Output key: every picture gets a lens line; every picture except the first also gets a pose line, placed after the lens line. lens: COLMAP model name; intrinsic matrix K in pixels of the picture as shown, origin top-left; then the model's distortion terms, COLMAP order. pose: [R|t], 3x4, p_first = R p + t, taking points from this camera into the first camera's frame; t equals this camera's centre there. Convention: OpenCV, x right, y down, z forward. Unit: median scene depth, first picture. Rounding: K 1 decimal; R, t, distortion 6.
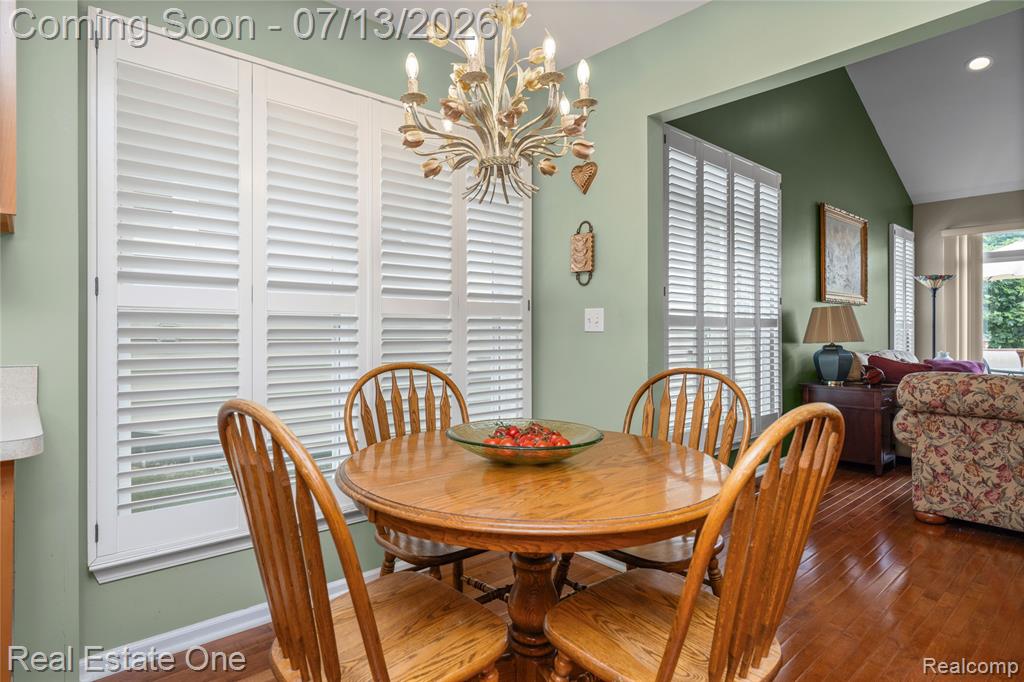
lens RADIAL K [[552.6, 0, 509.9], [0, 552.6, 333.3], [0, 0, 1]] dist [0.002041, -0.002345]
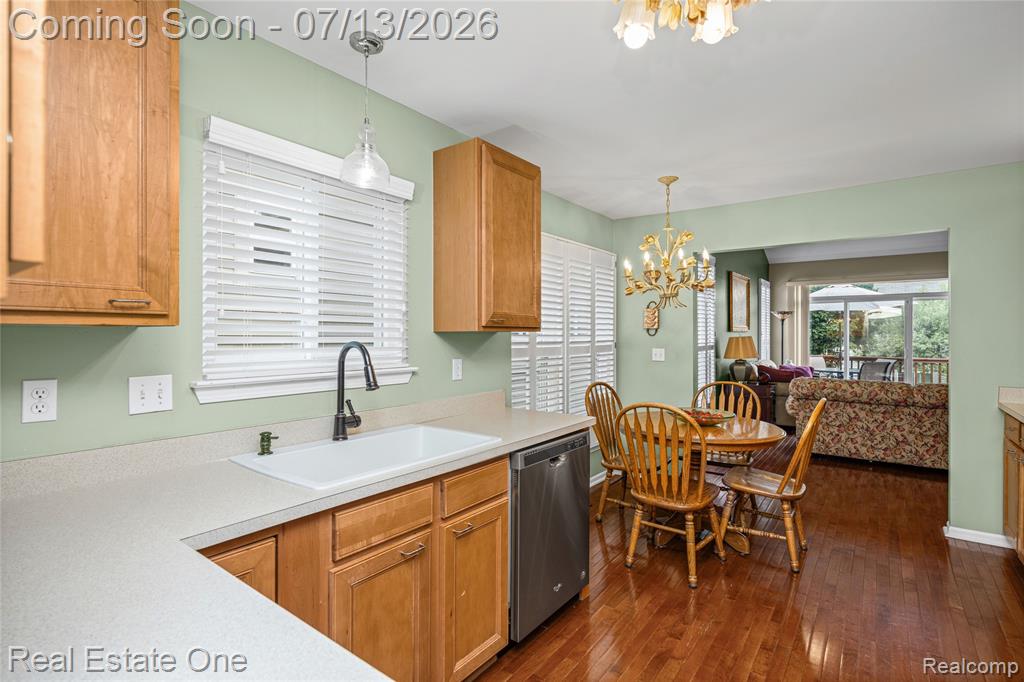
lens RADIAL K [[482.6, 0, 510.1], [0, 482.6, 338.7], [0, 0, 1]] dist [-0.001471, 0.000210]
pose [[0.981598, -0.003000, 0.190937, -0.381343], [0.002023, 0.999984, 0.005315, -0.051403], [-0.190949, -0.004831, 0.981588, -0.299274]]
